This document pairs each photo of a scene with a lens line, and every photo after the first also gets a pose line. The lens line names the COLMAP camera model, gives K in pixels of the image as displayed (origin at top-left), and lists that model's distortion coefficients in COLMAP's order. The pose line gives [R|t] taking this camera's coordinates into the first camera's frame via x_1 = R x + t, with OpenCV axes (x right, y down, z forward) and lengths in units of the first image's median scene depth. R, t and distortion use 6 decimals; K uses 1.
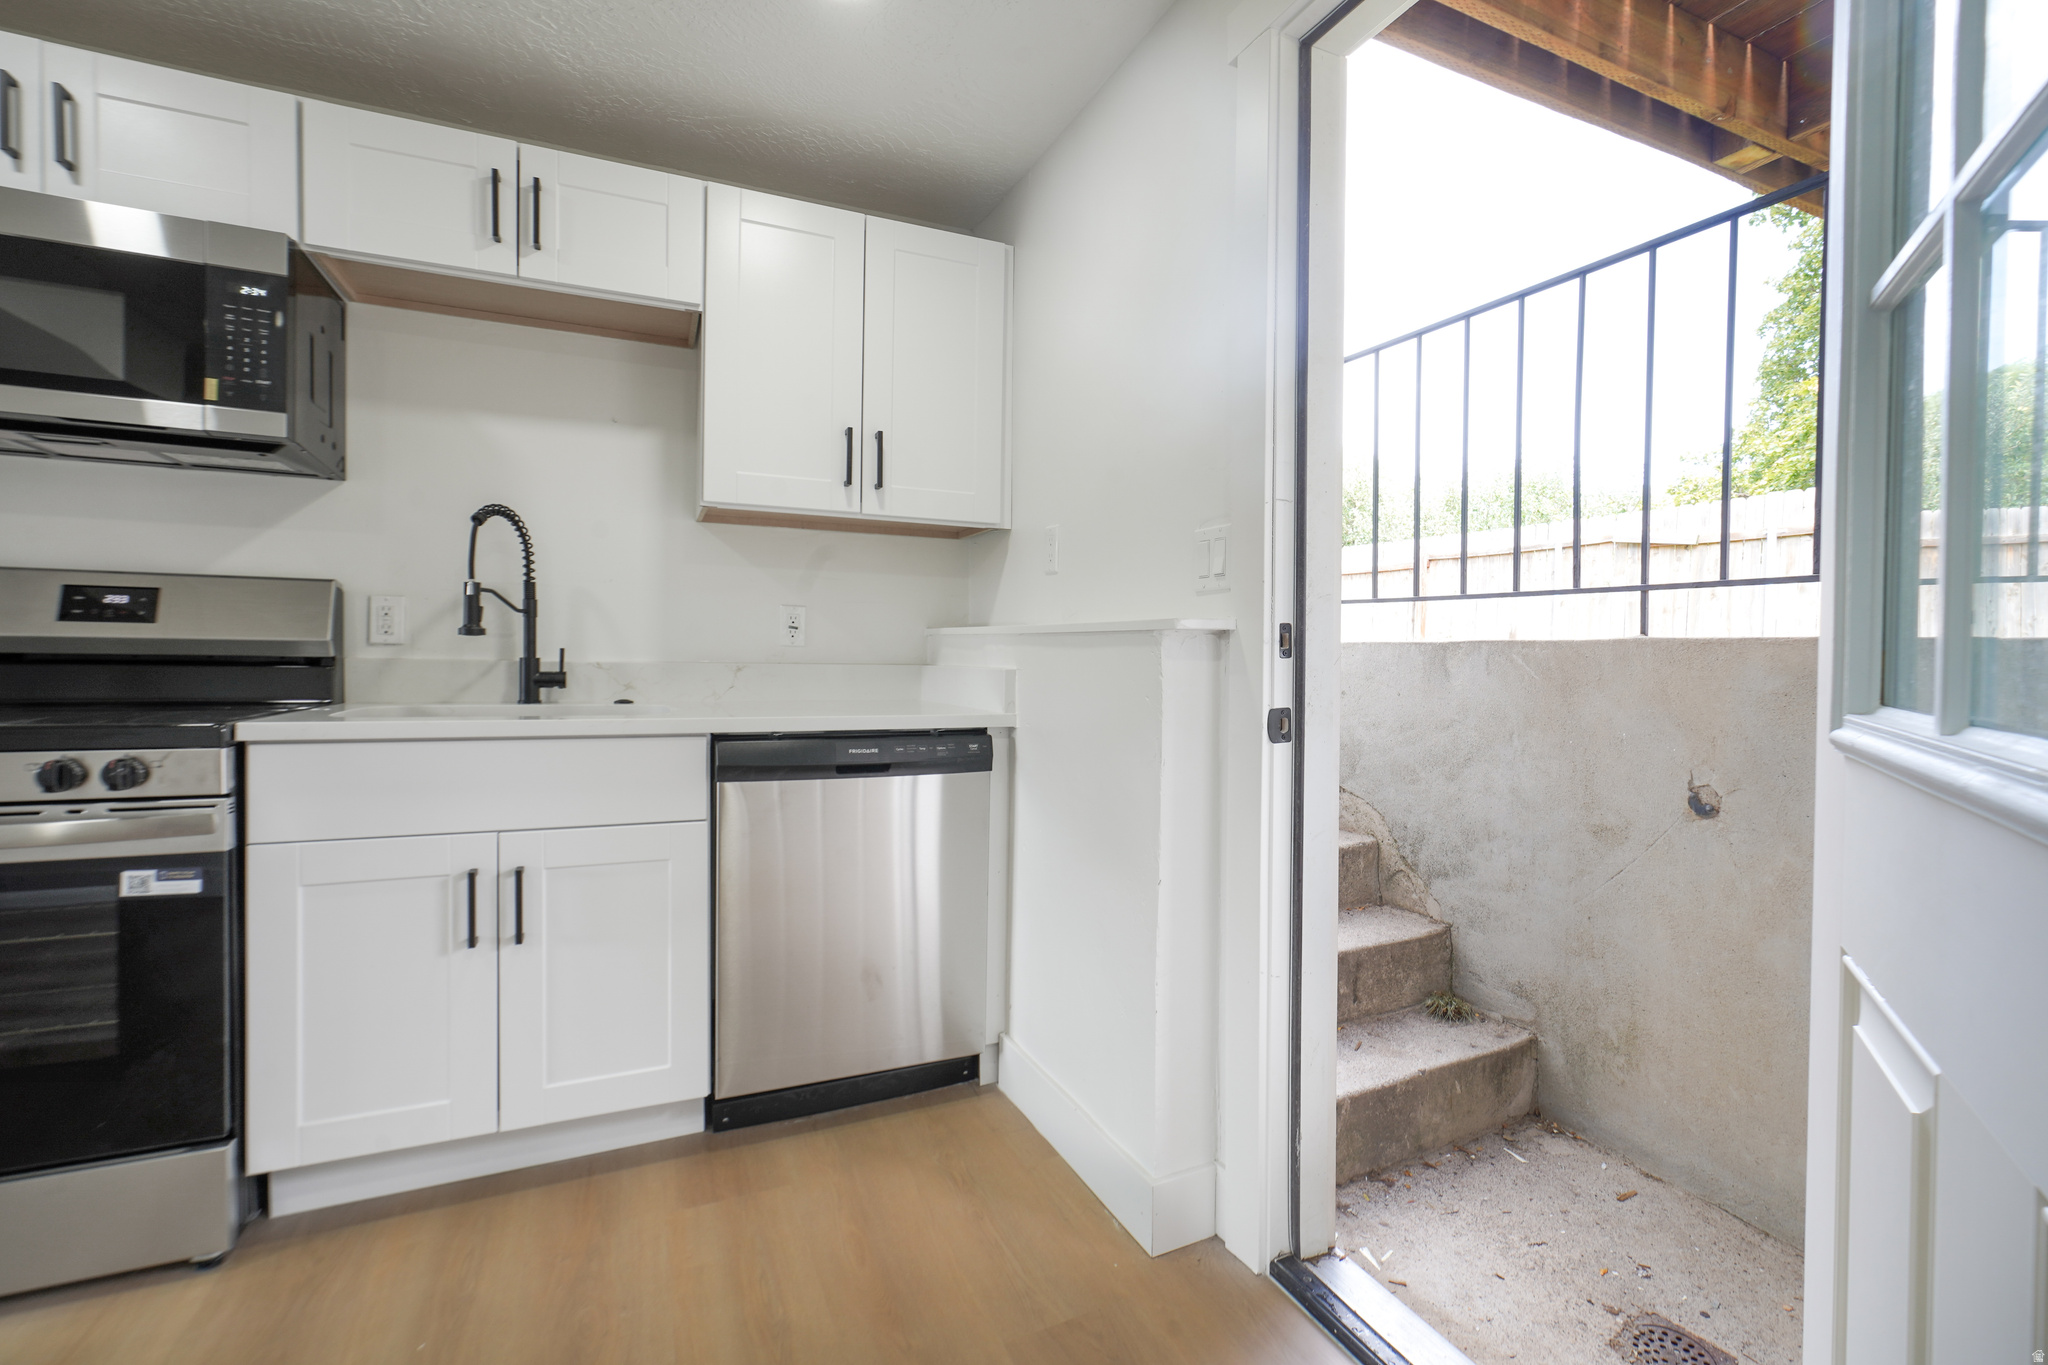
lens RADIAL K [[916.7, 0, 1030.9], [0, 916.7, 669.2], [0, 0, 1]] dist [-0.000885, 0.000413]
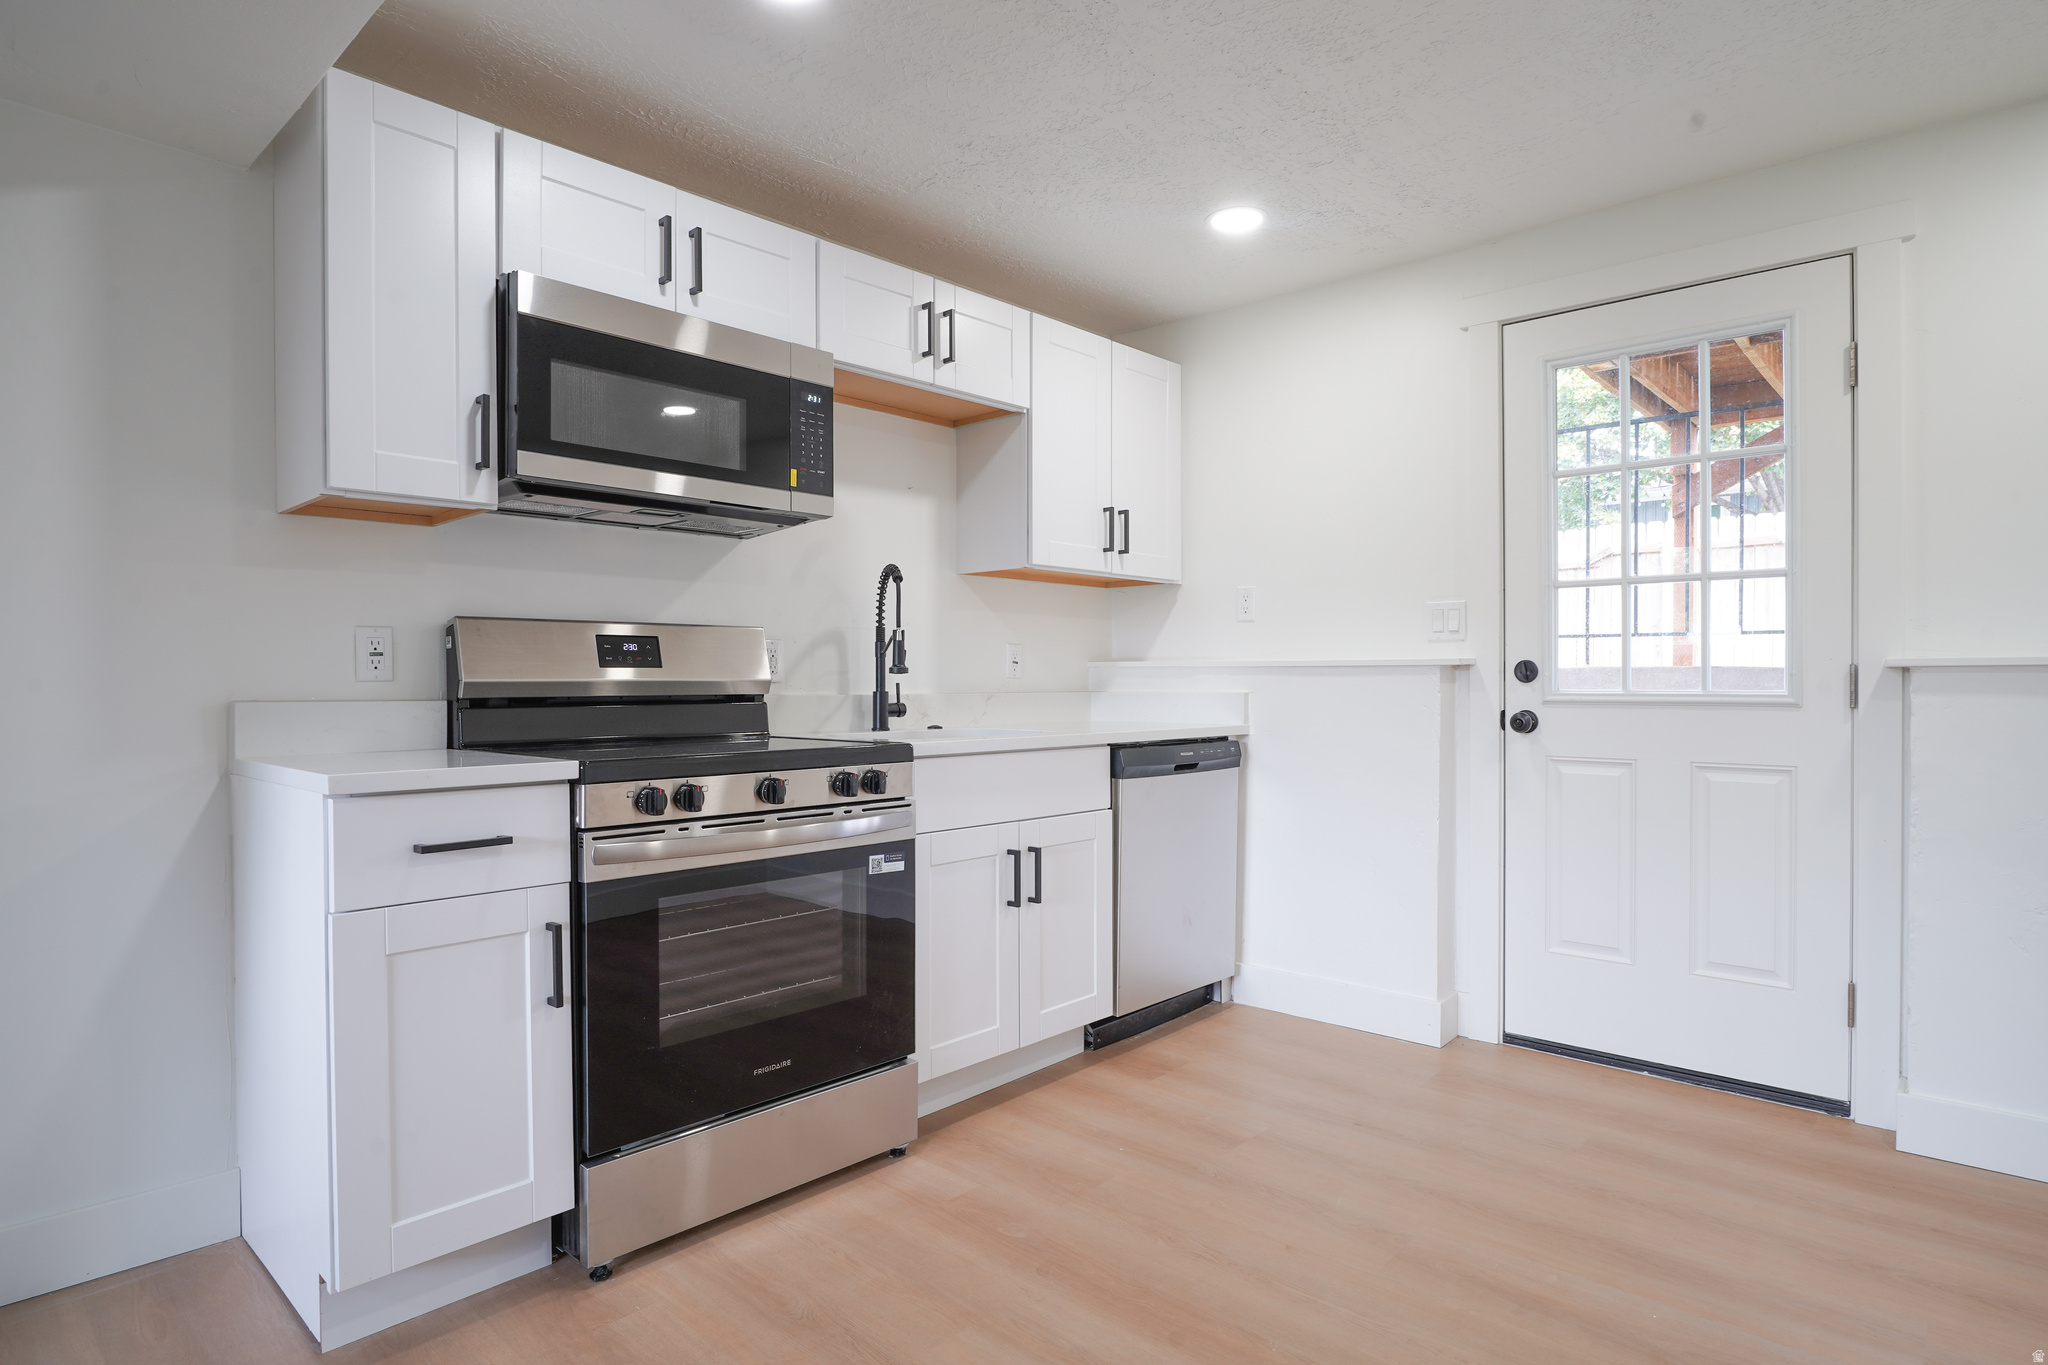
lens RADIAL K [[1122.0, 0, 1024.0], [0, 1122.0, 682.5], [0, 0, 1]] dist [-0.015548, 0.000133]
pose [[0.918628, -0.017621, 0.394731, -1.102837], [0.021986, 0.999737, -0.006539, -0.012518], [-0.394512, 0.014686, 0.918774, -0.458929]]
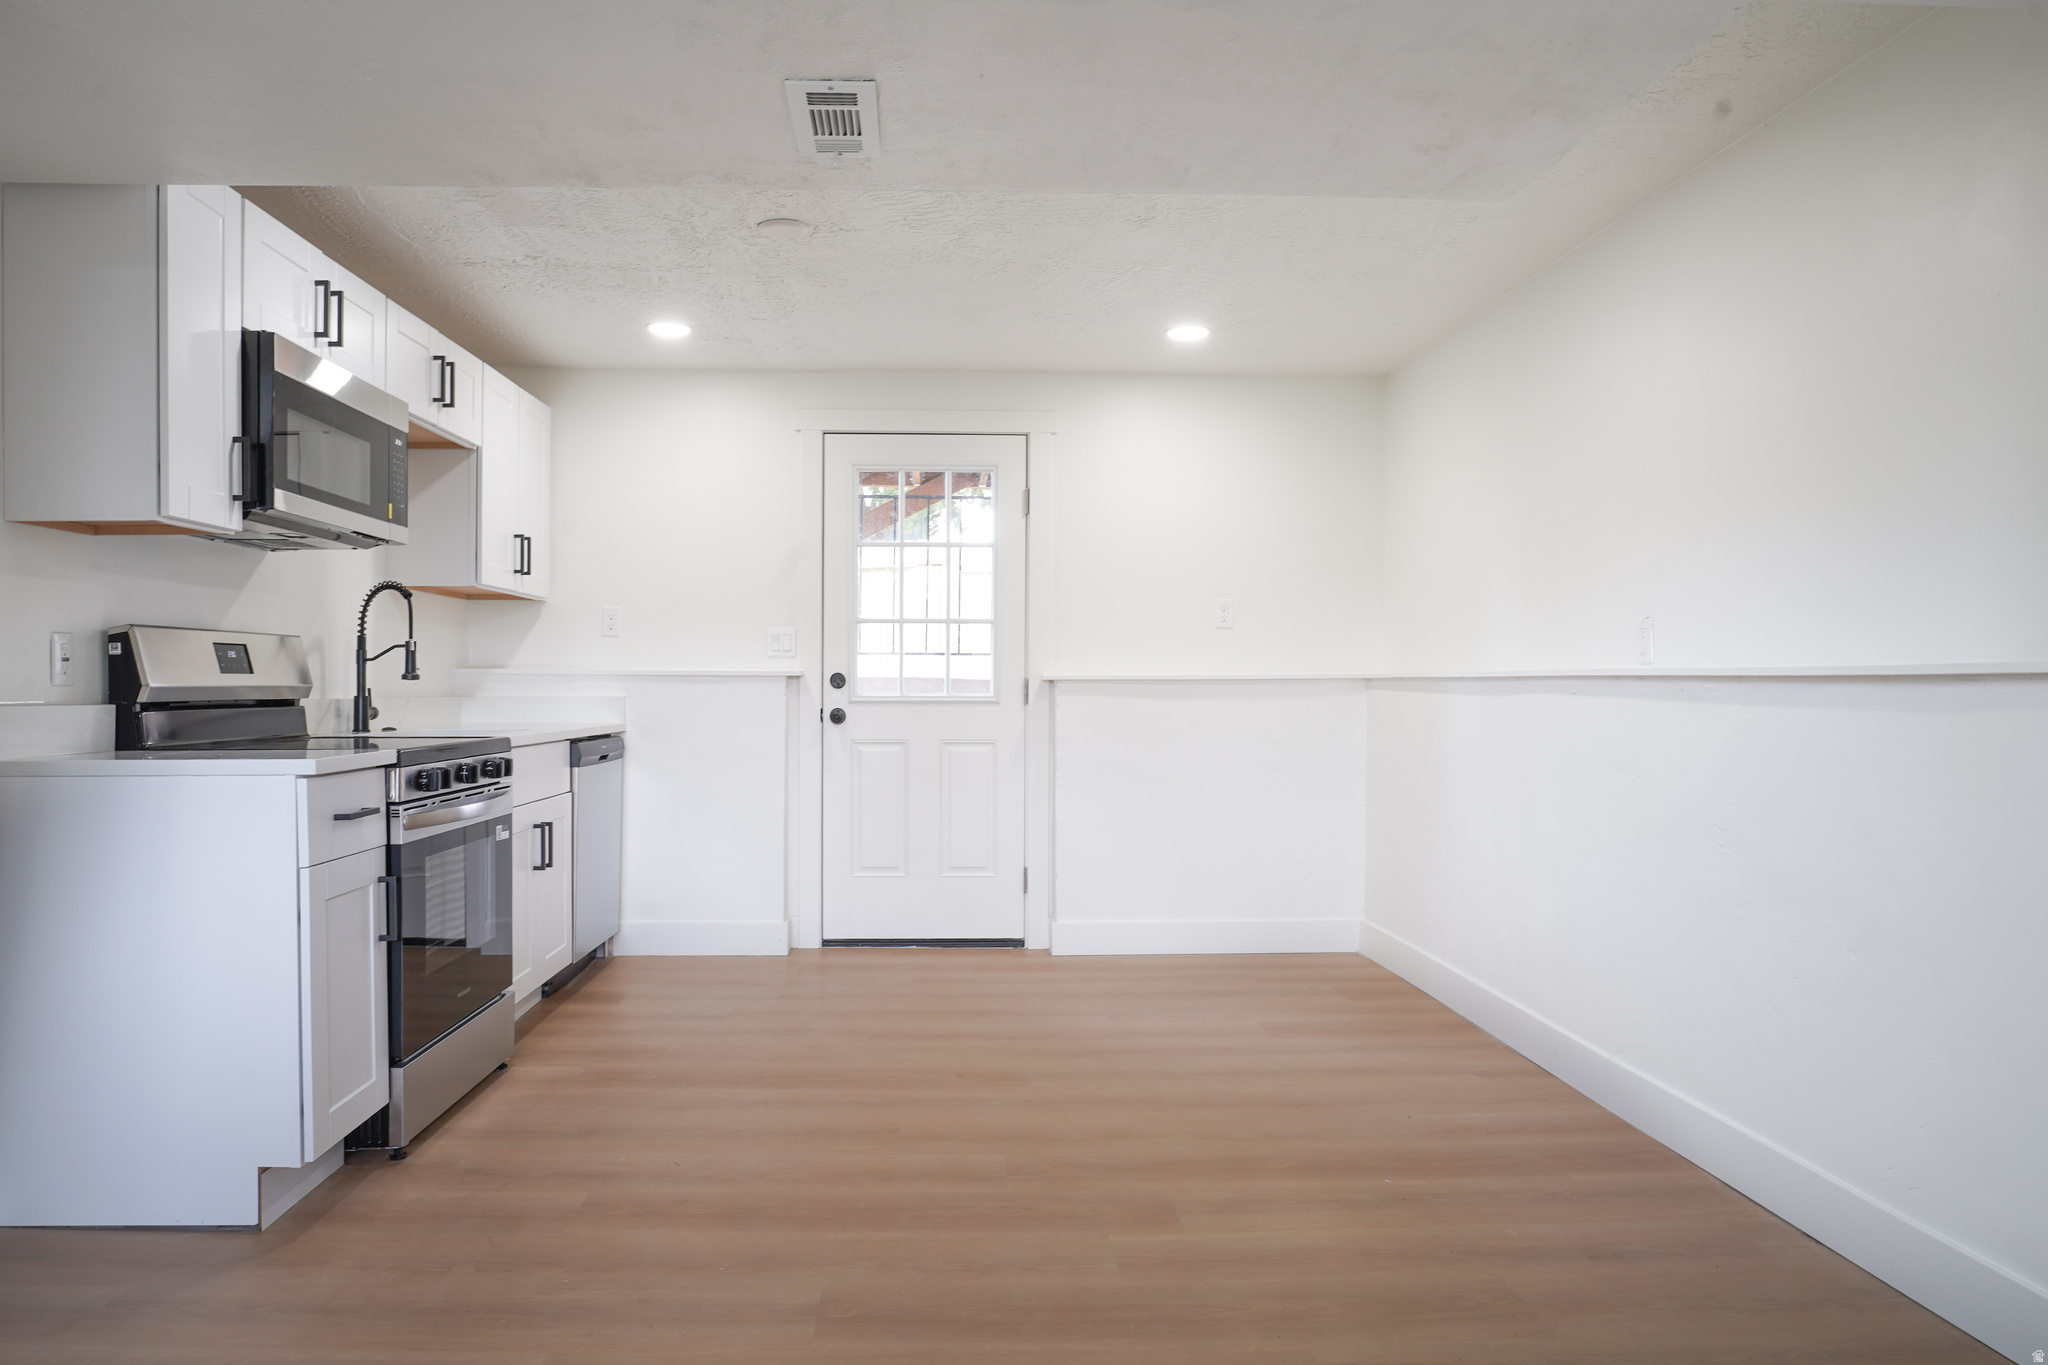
lens RADIAL K [[1374.8, 0, 1002.9], [0, 1374.8, 682.0], [0, 0, 1]] dist [-0.030972, 0.000448]
pose [[0.363370, -0.012484, 0.931561, -2.316393], [0.018739, 0.999806, 0.006089, -0.031593], [-0.931457, 0.015244, 0.363533, -0.600594]]
